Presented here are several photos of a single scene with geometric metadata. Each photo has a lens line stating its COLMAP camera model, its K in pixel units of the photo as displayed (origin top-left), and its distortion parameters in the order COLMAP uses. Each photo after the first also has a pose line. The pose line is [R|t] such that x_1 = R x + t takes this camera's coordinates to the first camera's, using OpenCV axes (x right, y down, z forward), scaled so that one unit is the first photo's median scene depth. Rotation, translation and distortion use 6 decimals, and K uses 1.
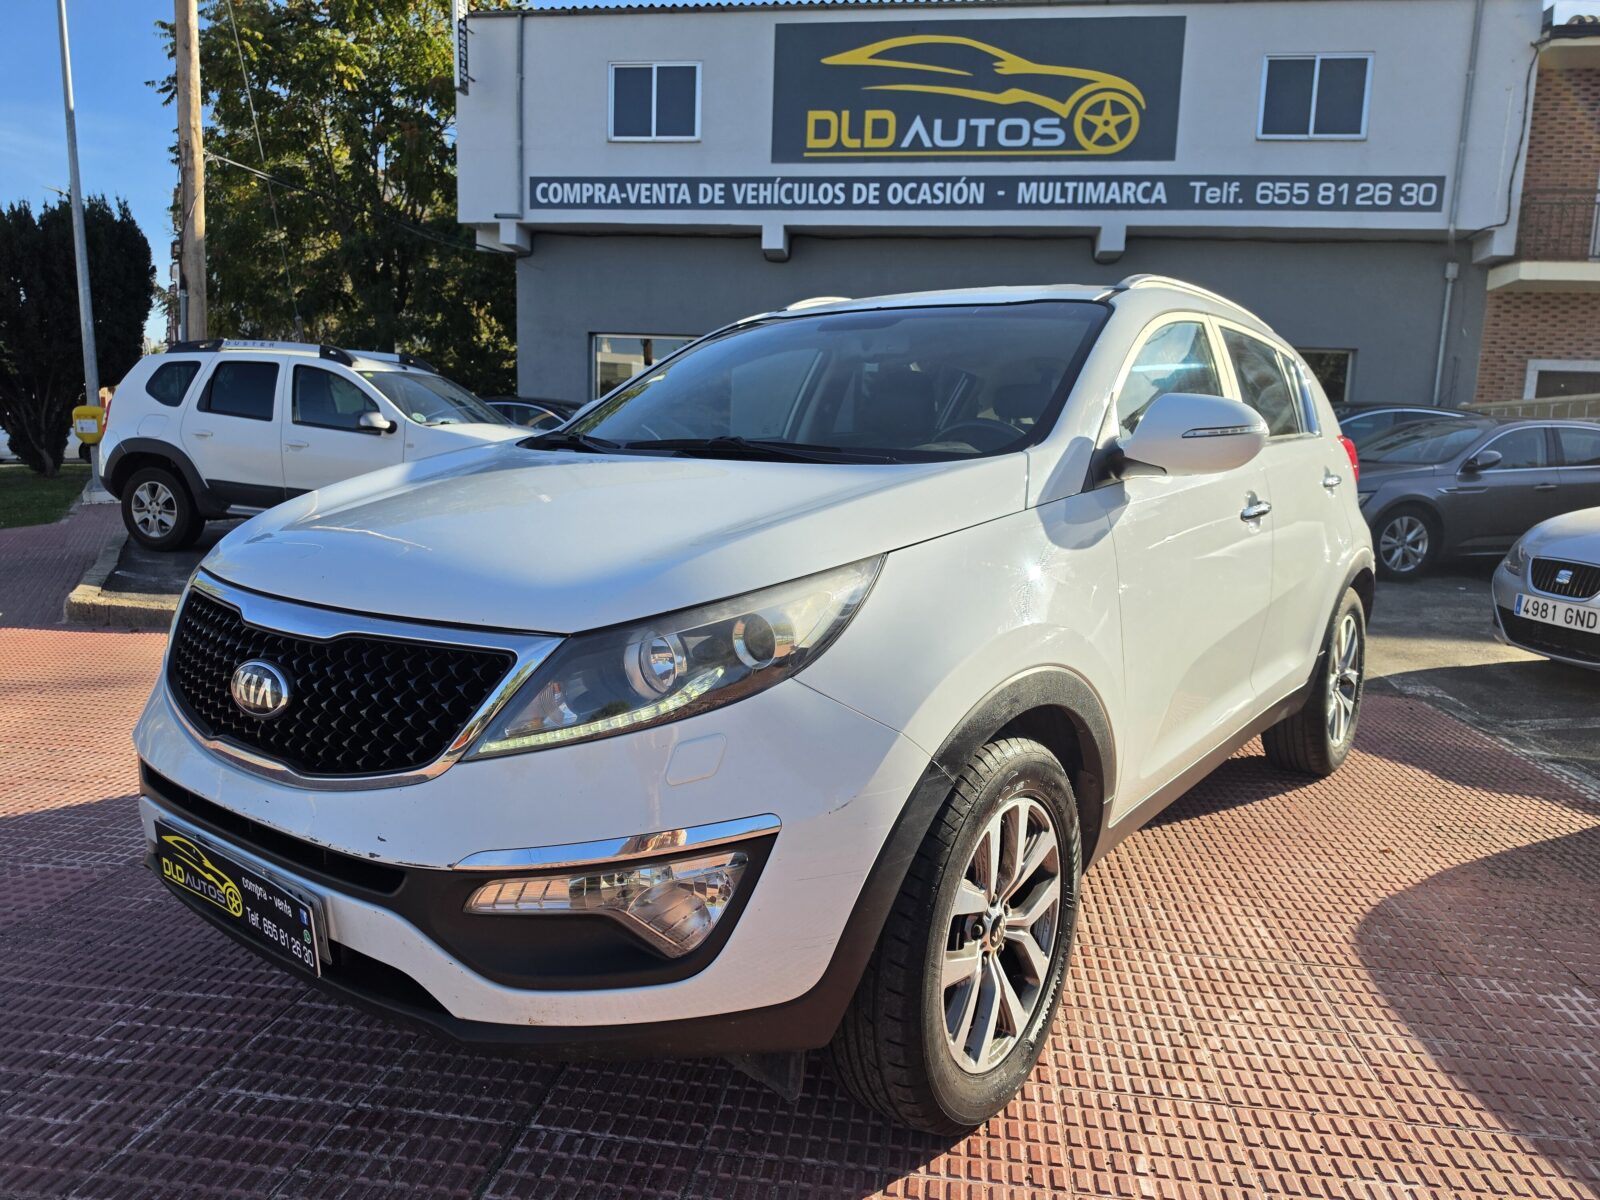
lens RADIAL K [[1080.6, 0, 778.6], [0, 1080.6, 556.0], [0, 0, 1]] dist [0.071687, -0.069099]
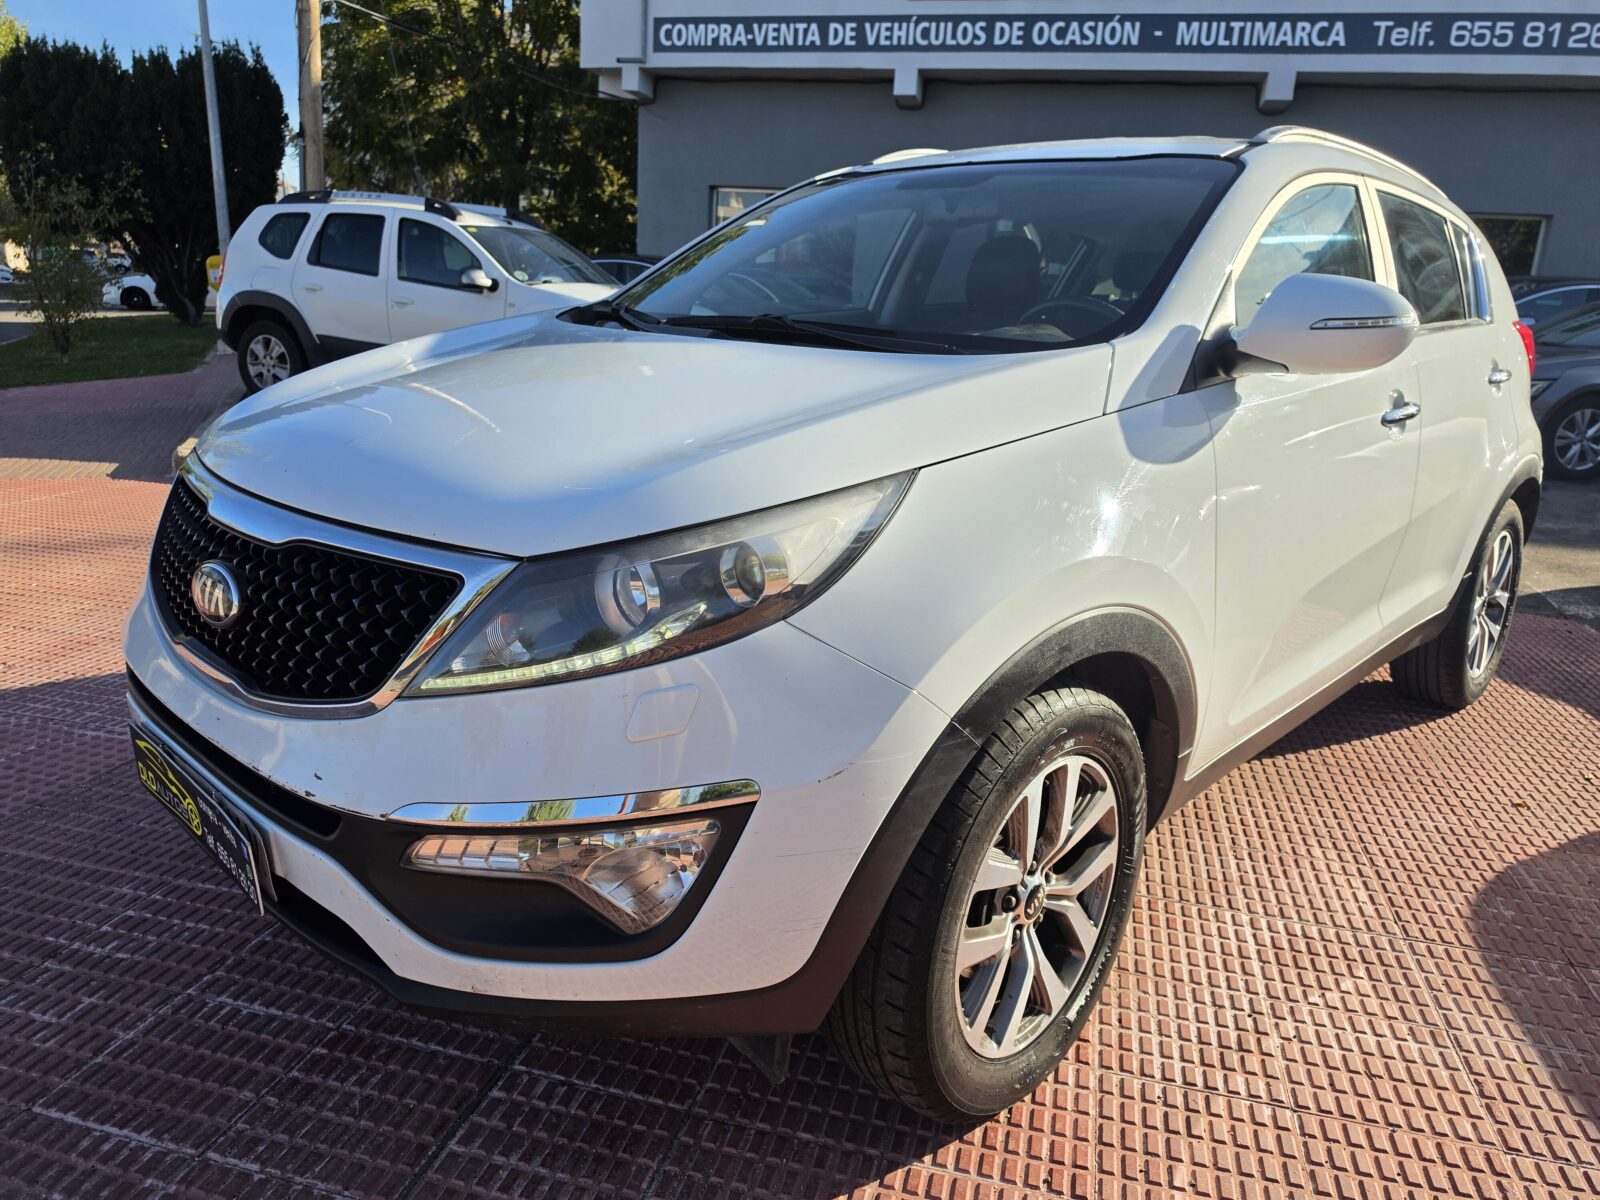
lens RADIAL K [[1095.6, 0, 798.9], [0, 1095.6, 533.7], [0, 0, 1]] dist [0.032266, -0.025908]
pose [[0.994647, 0.040538, -0.095050, 0.064447], [-0.030532, 0.994060, 0.104464, -0.027108], [0.098720, -0.101002, 0.989976, 0.106463]]
